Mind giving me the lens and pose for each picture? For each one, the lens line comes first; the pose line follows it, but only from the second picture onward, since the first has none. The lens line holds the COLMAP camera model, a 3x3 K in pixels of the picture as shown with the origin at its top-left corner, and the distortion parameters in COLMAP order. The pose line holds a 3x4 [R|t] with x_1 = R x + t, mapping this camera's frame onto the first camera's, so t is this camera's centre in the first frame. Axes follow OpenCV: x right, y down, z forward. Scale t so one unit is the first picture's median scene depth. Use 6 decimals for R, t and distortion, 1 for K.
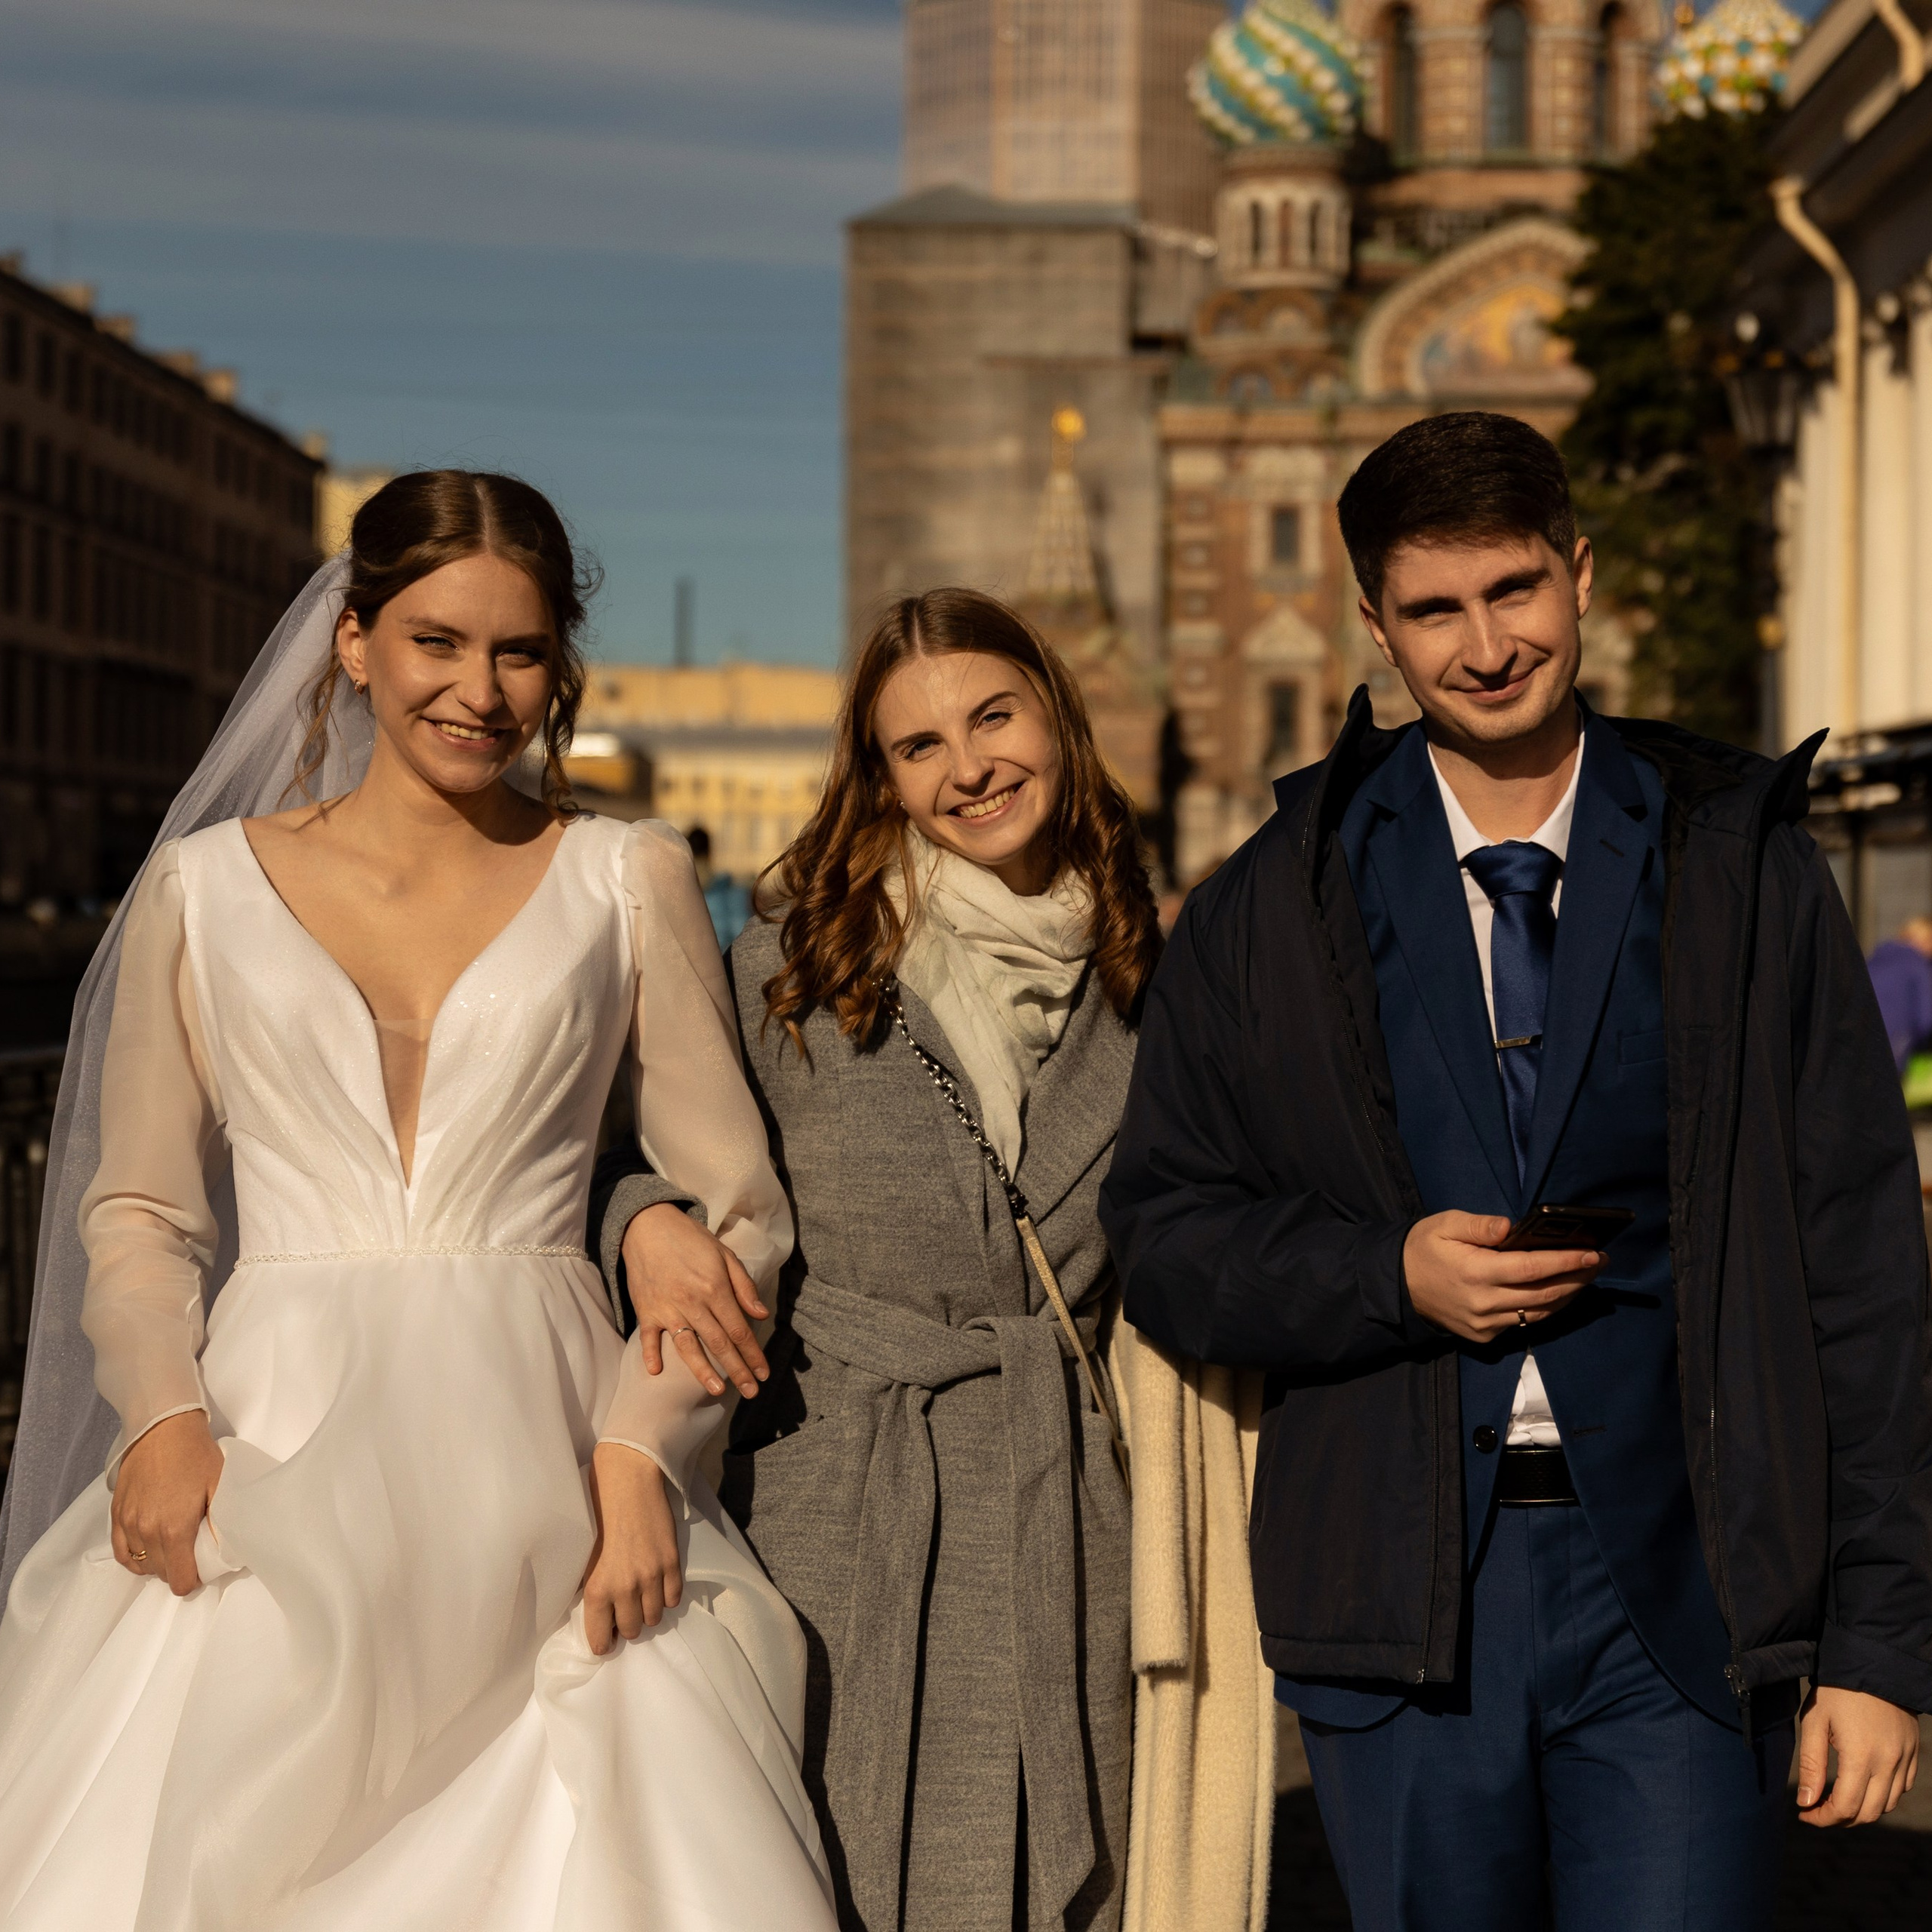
lens RADIAL K [[4940.7, 0, 970.4], [0, 4940.7, 970.8], [0, 0, 1]] dist [0.026623, 0.000000]
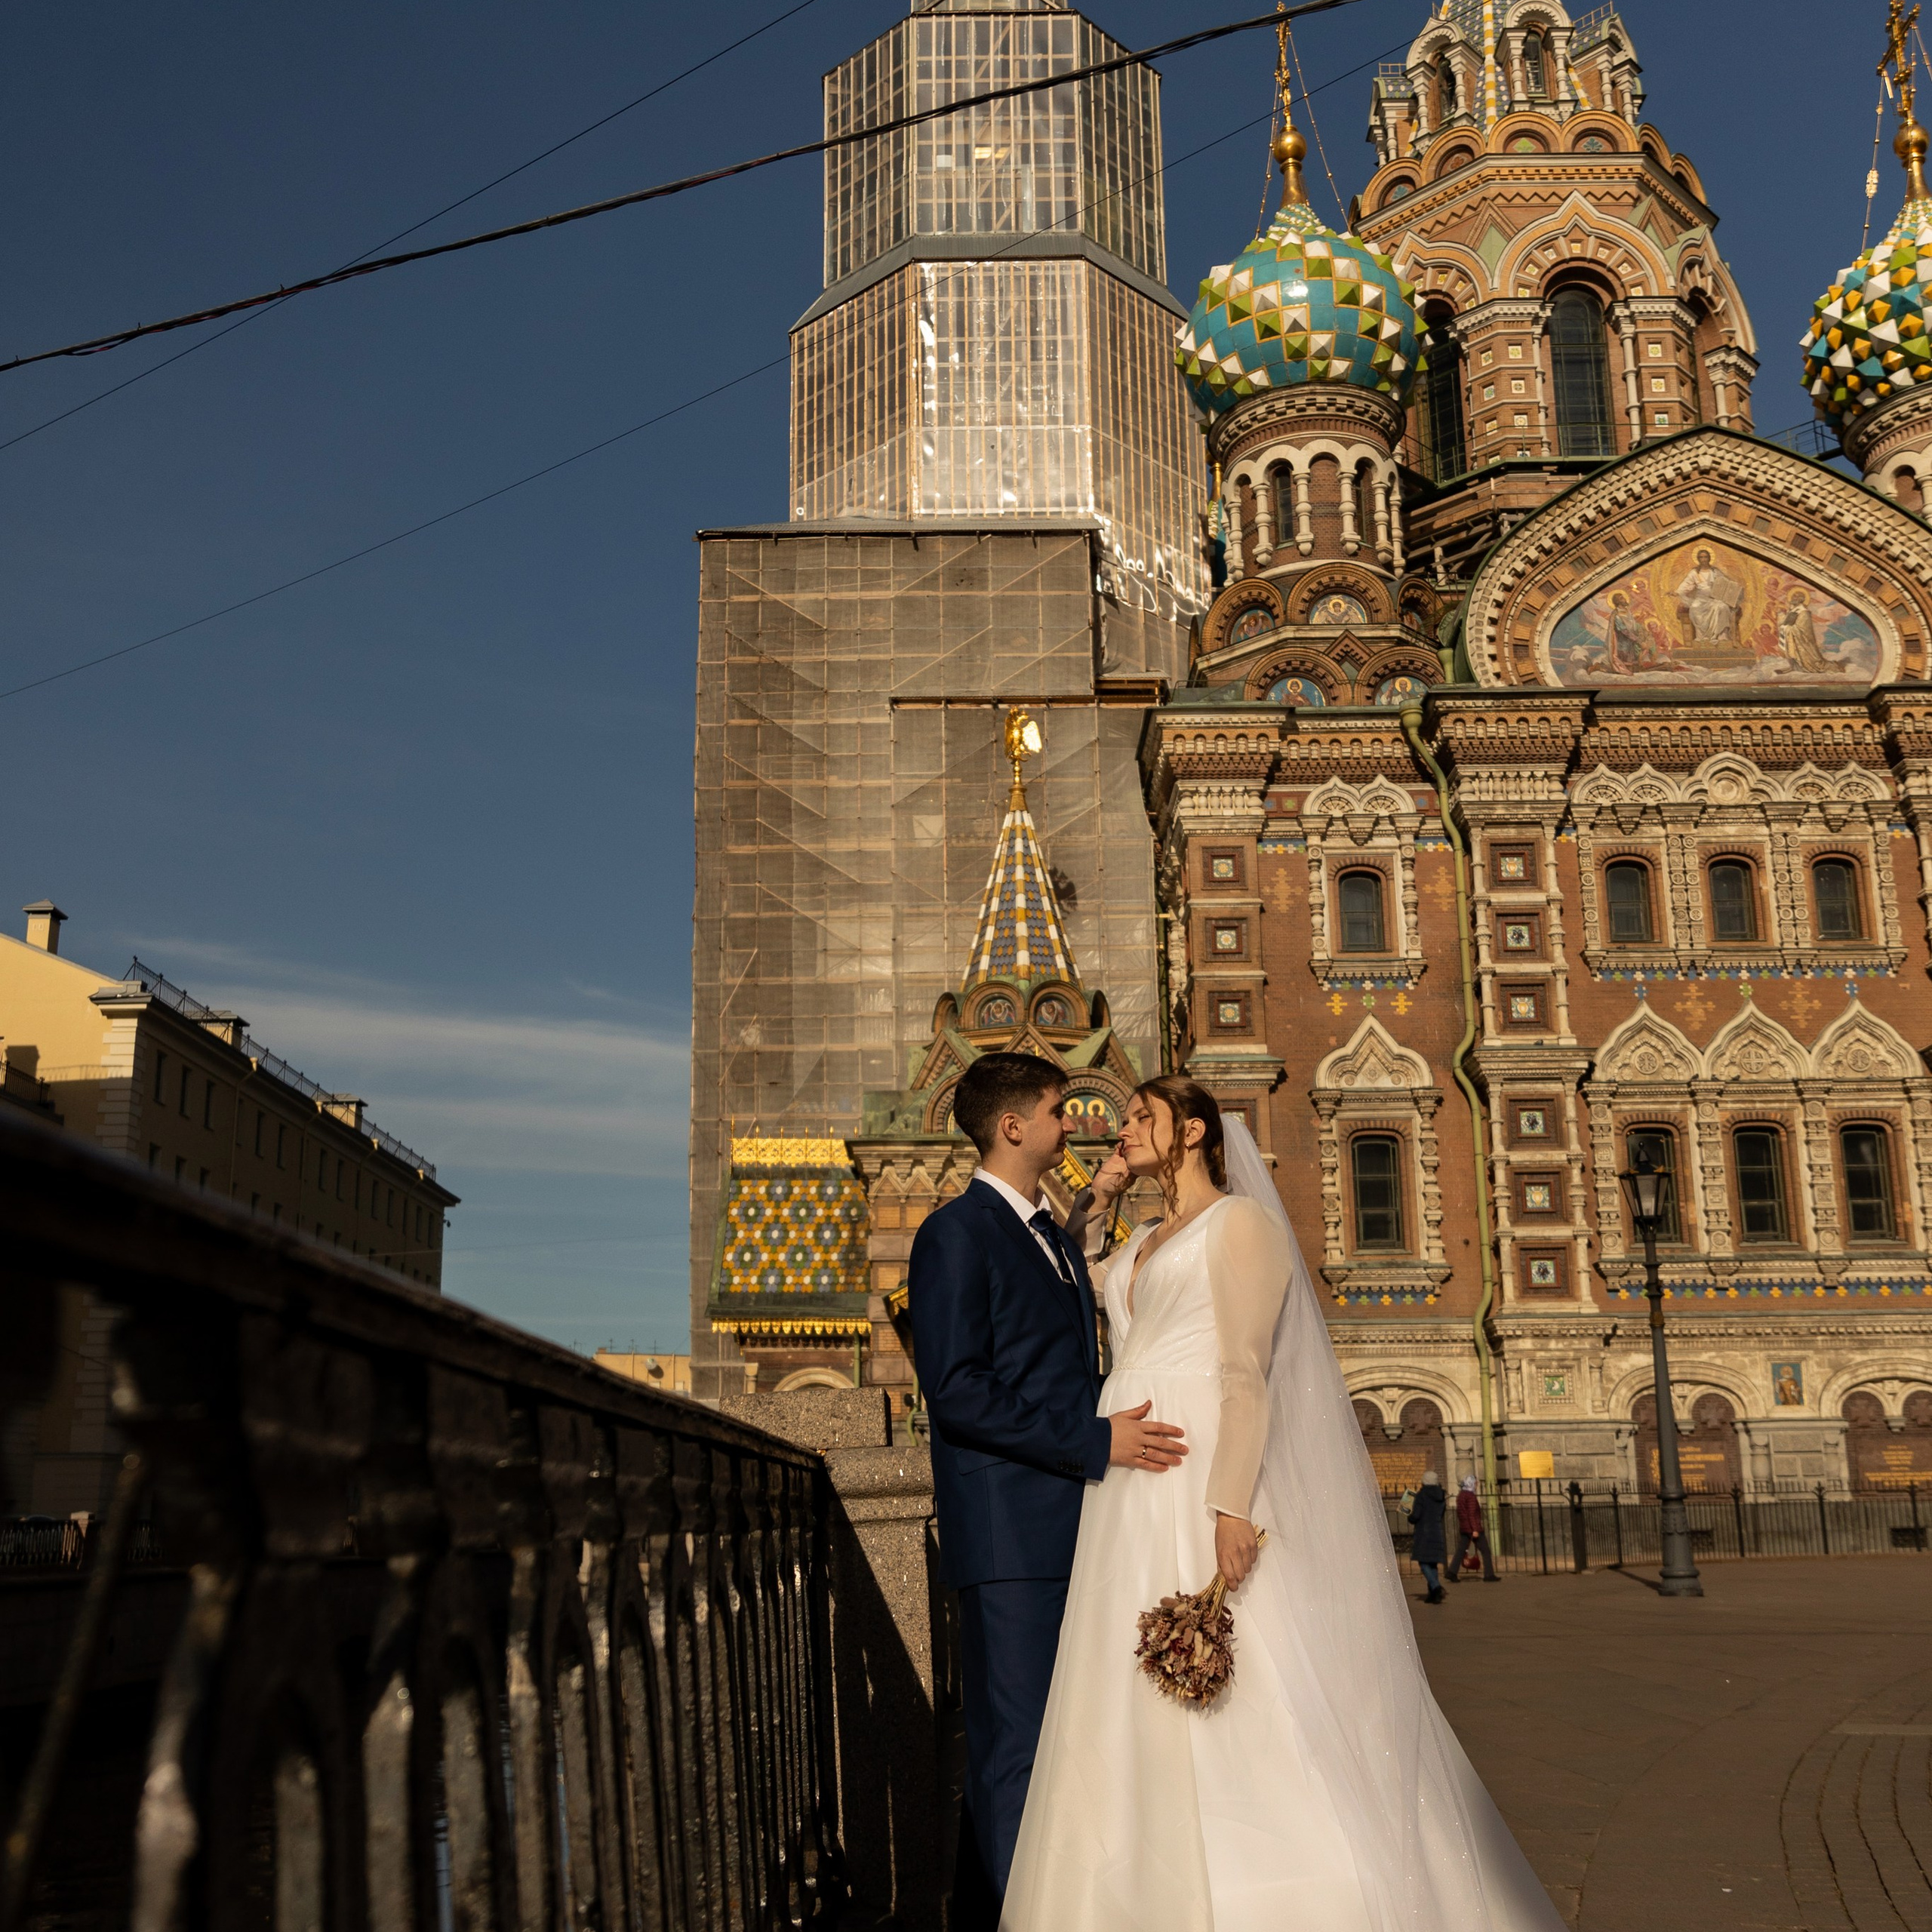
lens RADIAL K [[2058.2, 0, 970.2], [0, 2058.2, 1051.6], [0, 0, 1]] dist [0.009197, 0.000000]
pose [[0.999268, -0.014143, 0.035554, 0.002557], [0.021869, 0.973562, -0.227373, -0.009319], [-0.031398, 0.227984, 0.973159, 0.739140]]
